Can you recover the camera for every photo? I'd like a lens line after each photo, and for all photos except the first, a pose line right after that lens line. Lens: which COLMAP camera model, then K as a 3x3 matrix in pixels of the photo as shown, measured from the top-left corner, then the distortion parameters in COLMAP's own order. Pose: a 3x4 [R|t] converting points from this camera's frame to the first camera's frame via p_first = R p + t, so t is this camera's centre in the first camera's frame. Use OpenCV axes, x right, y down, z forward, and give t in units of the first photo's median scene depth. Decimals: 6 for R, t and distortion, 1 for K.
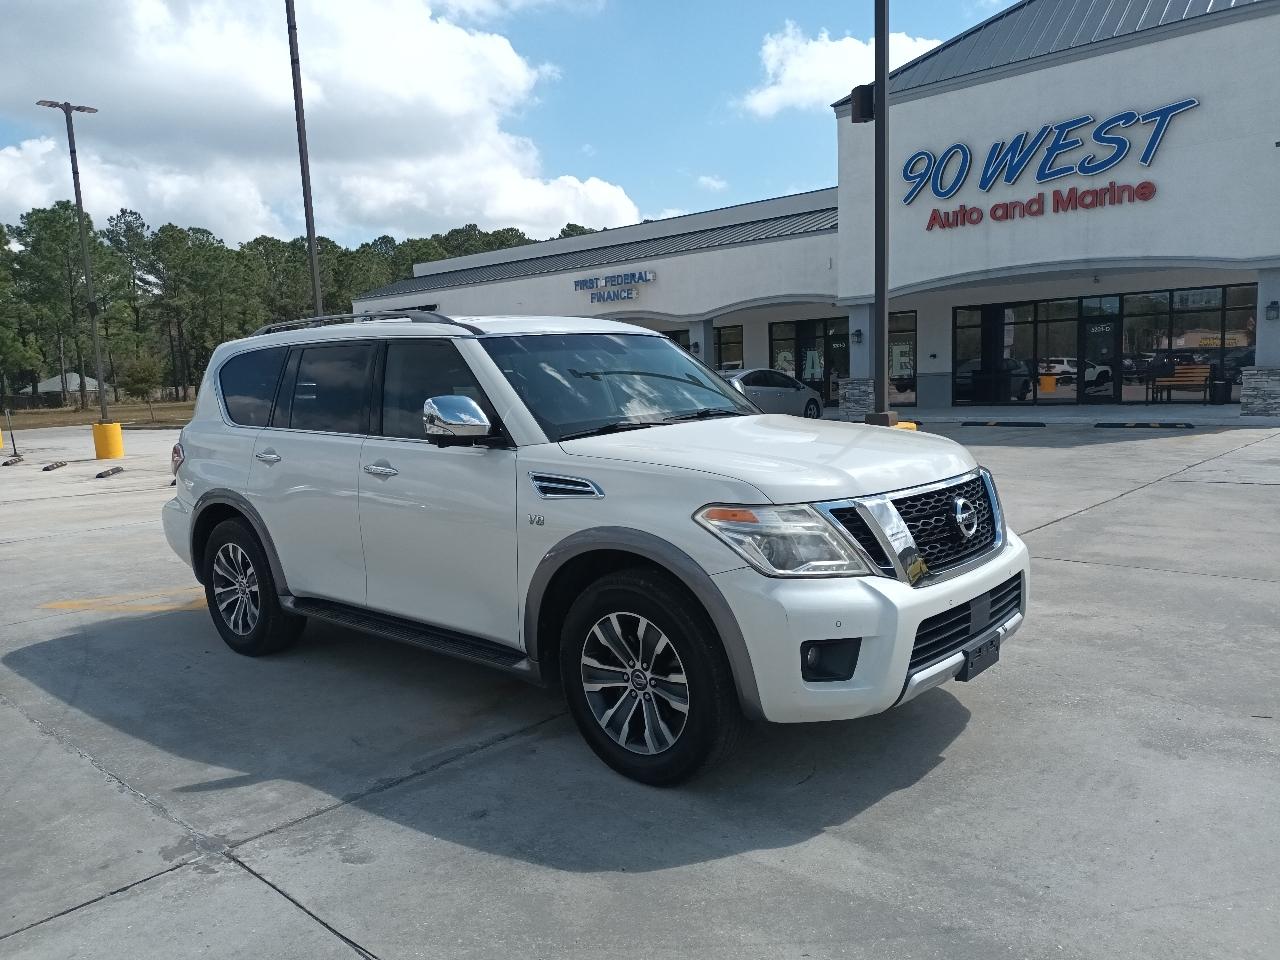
lens RADIAL K [[951.8, 0, 635.1], [0, 951.8, 481.0], [0, 0, 1]] dist [0.033223, -0.033647]
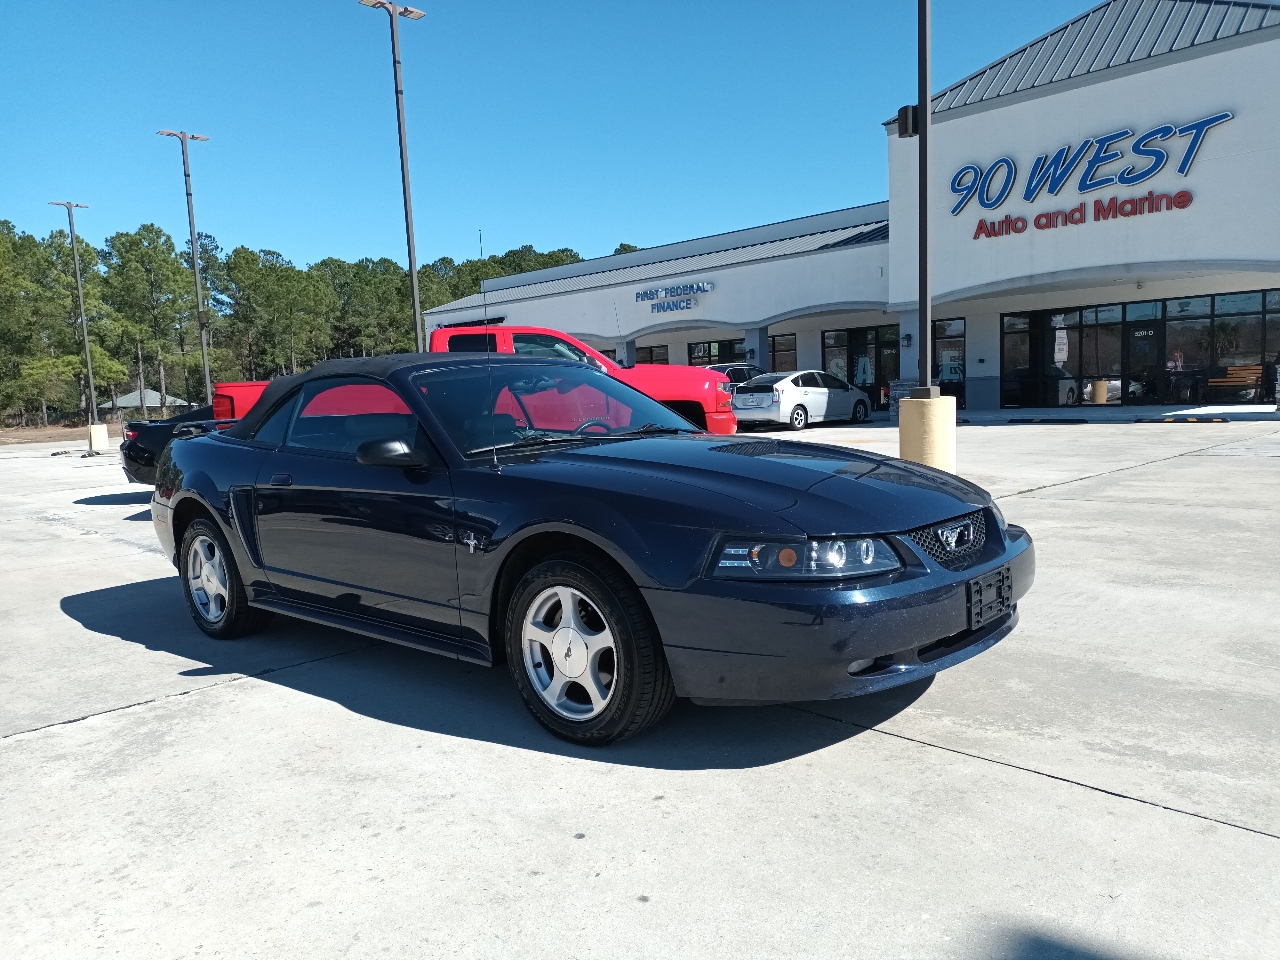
lens RADIAL K [[949.0, 0, 634.7], [0, 949.0, 481.0], [0, 0, 1]] dist [0.036977, -0.037738]
pose [[0.998629, 0.004989, -0.052101, -0.013689], [-0.006016, 0.999790, -0.019574, 0.029000], [0.051992, 0.019860, 0.998450, -0.071589]]
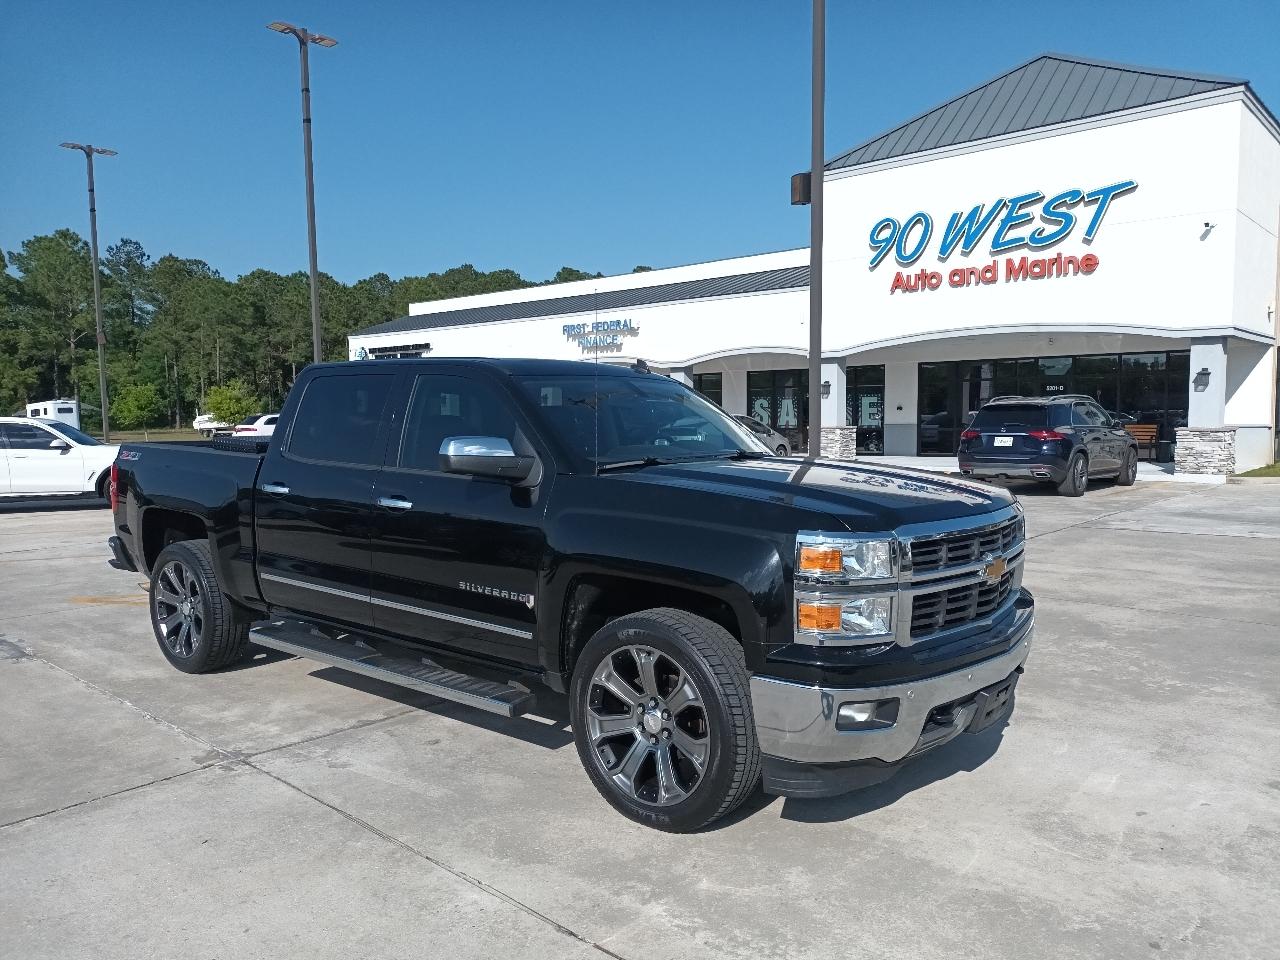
lens RADIAL K [[951.8, 0, 635.1], [0, 951.8, 481.0], [0, 0, 1]] dist [0.033223, -0.033647]
pose [[0.999460, 0.031093, 0.010649, 0.014750], [-0.030594, 0.998555, -0.044177, 0.005946], [-0.012007, 0.043827, 0.998967, -0.055391]]
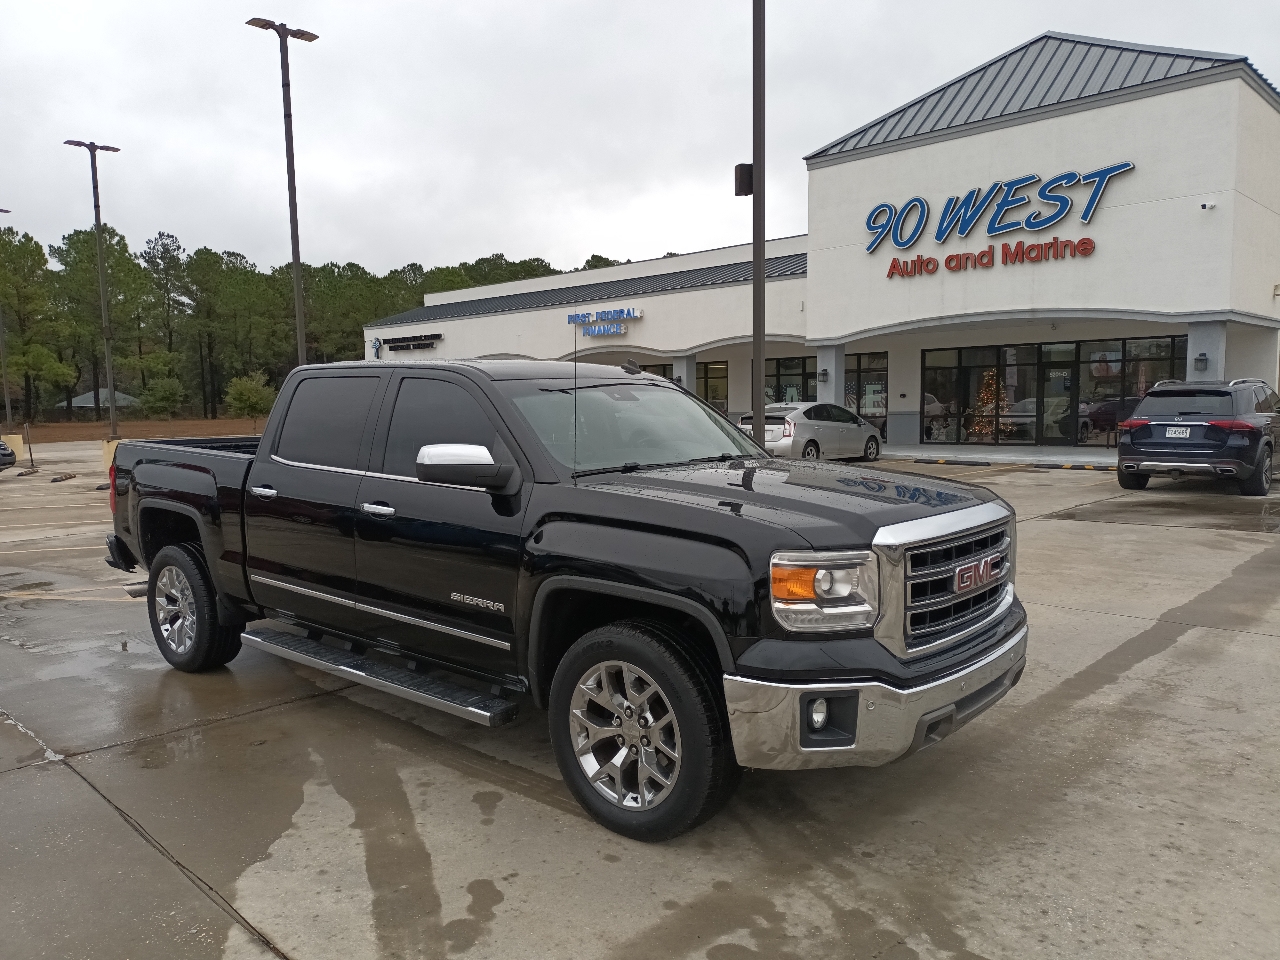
lens RADIAL K [[951.8, 0, 635.1], [0, 951.8, 481.0], [0, 0, 1]] dist [0.033223, -0.033647]
pose [[0.999254, 0.027684, -0.026912, 0.063125], [-0.028482, 0.999152, -0.029726, 0.001215], [0.026066, 0.030470, 0.999196, -0.054466]]
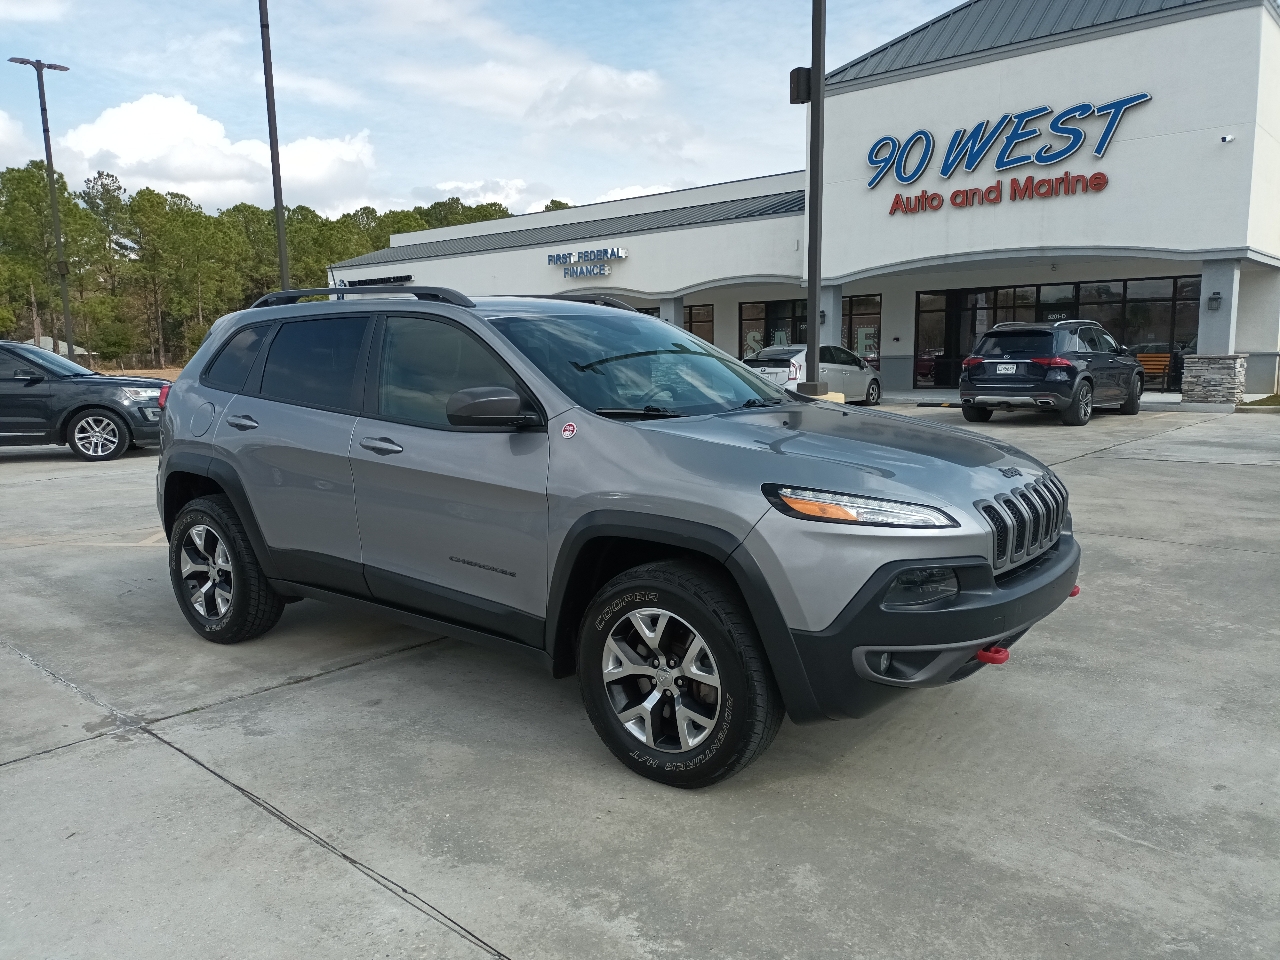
lens RADIAL K [[952.0, 0, 635.0], [0, 952.0, 477.6], [0, 0, 1]] dist [0.032115, -0.030130]
pose [[0.999492, 0.023945, 0.021013, 0.018830], [-0.024293, 0.999569, 0.016457, 0.009133], [-0.020610, -0.016960, 0.999644, -0.021177]]
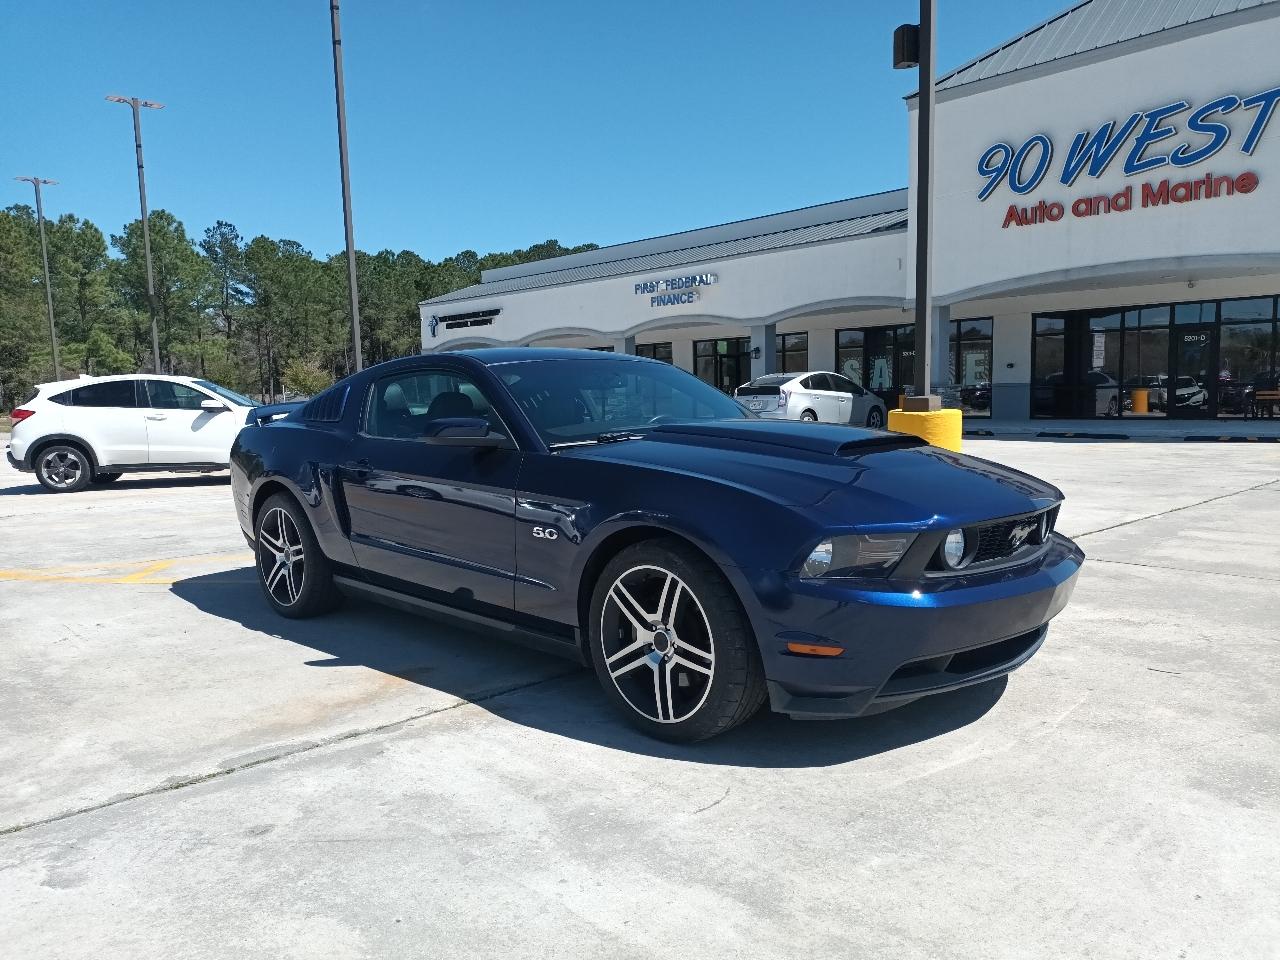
lens RADIAL K [[951.8, 0, 635.1], [0, 951.8, 481.0], [0, 0, 1]] dist [0.033223, -0.033647]
pose [[0.996390, 0.027729, -0.080235, 0.029482], [-0.029233, 0.999417, -0.017633, 0.012959], [0.079699, 0.019915, 0.996620, 0.043638]]
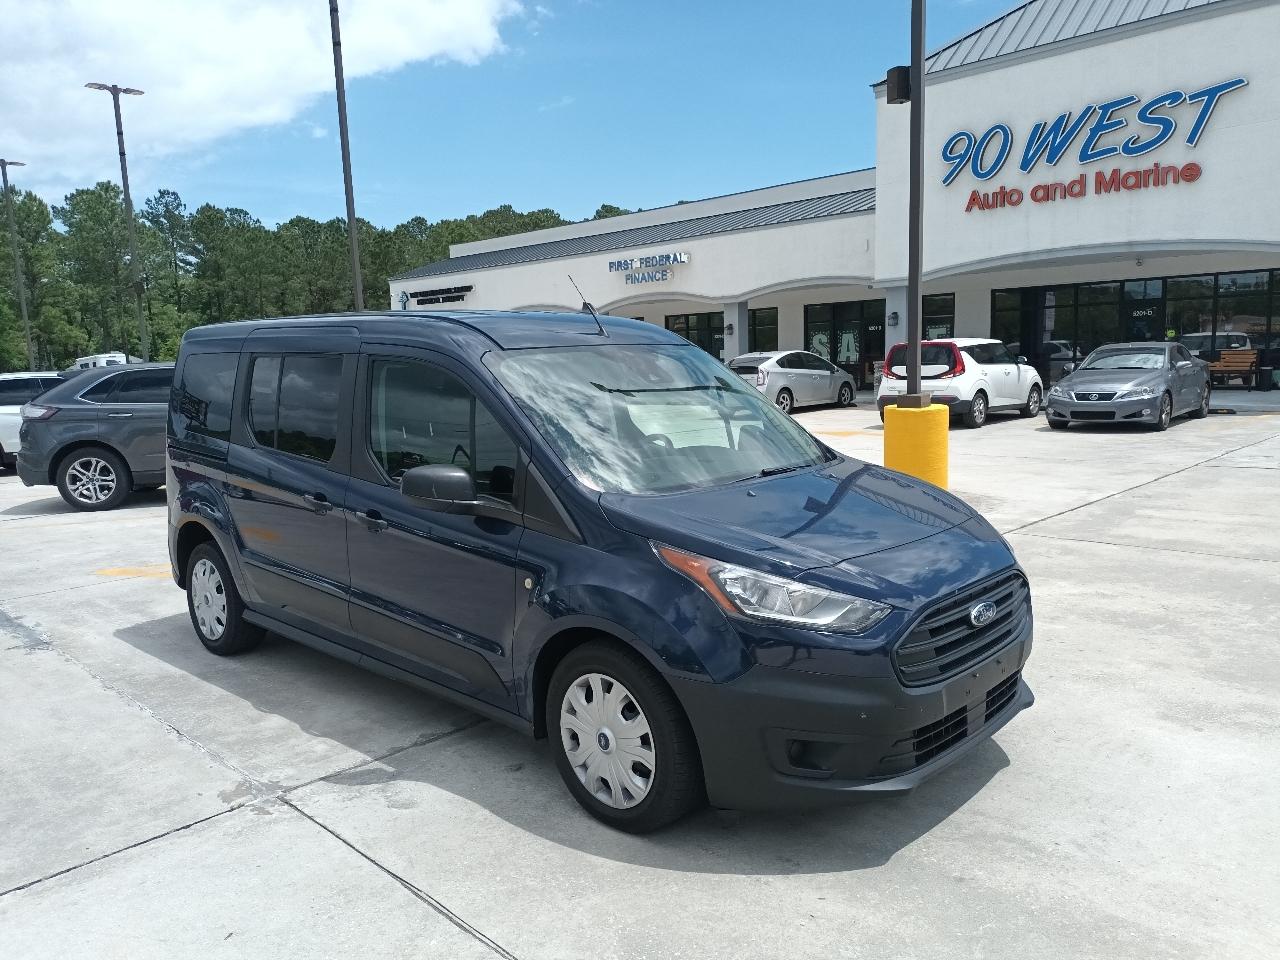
lens RADIAL K [[955.8, 0, 634.6], [0, 955.8, 480.8], [0, 0, 1]] dist [0.018284, -0.015658]
pose [[0.999346, 0.011079, -0.034421, 0.000165], [-0.010475, 0.999789, 0.017655, 0.001919], [0.034609, -0.017283, 0.999251, -0.007257]]
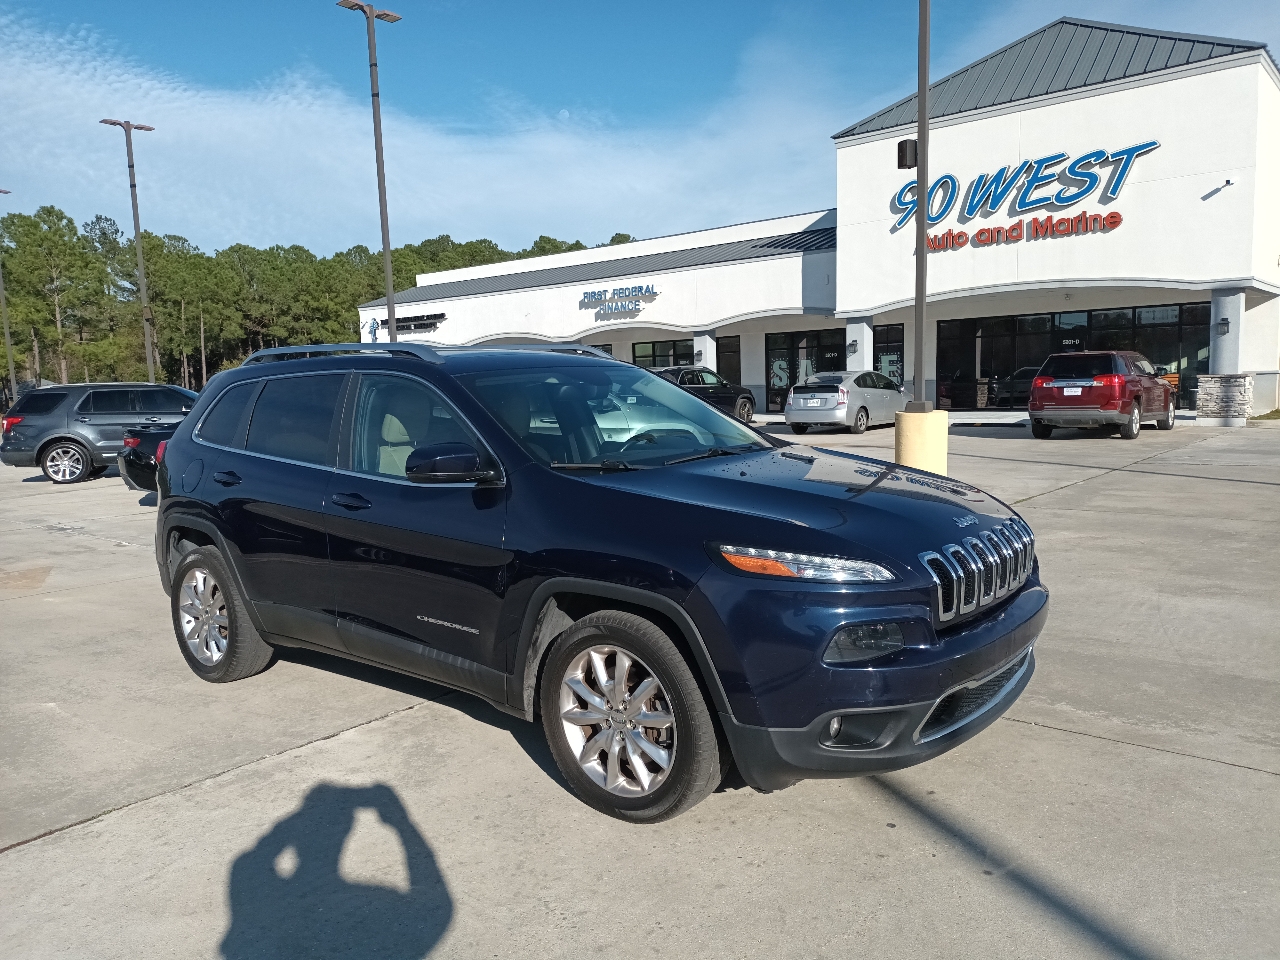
lens RADIAL K [[951.8, 0, 635.1], [0, 951.8, 481.0], [0, 0, 1]] dist [0.033223, -0.033647]
pose [[0.999201, 0.004520, 0.039711, -0.069565], [-0.004021, 0.999912, -0.012647, 0.020993], [-0.039764, 0.012478, 0.999131, -0.095885]]
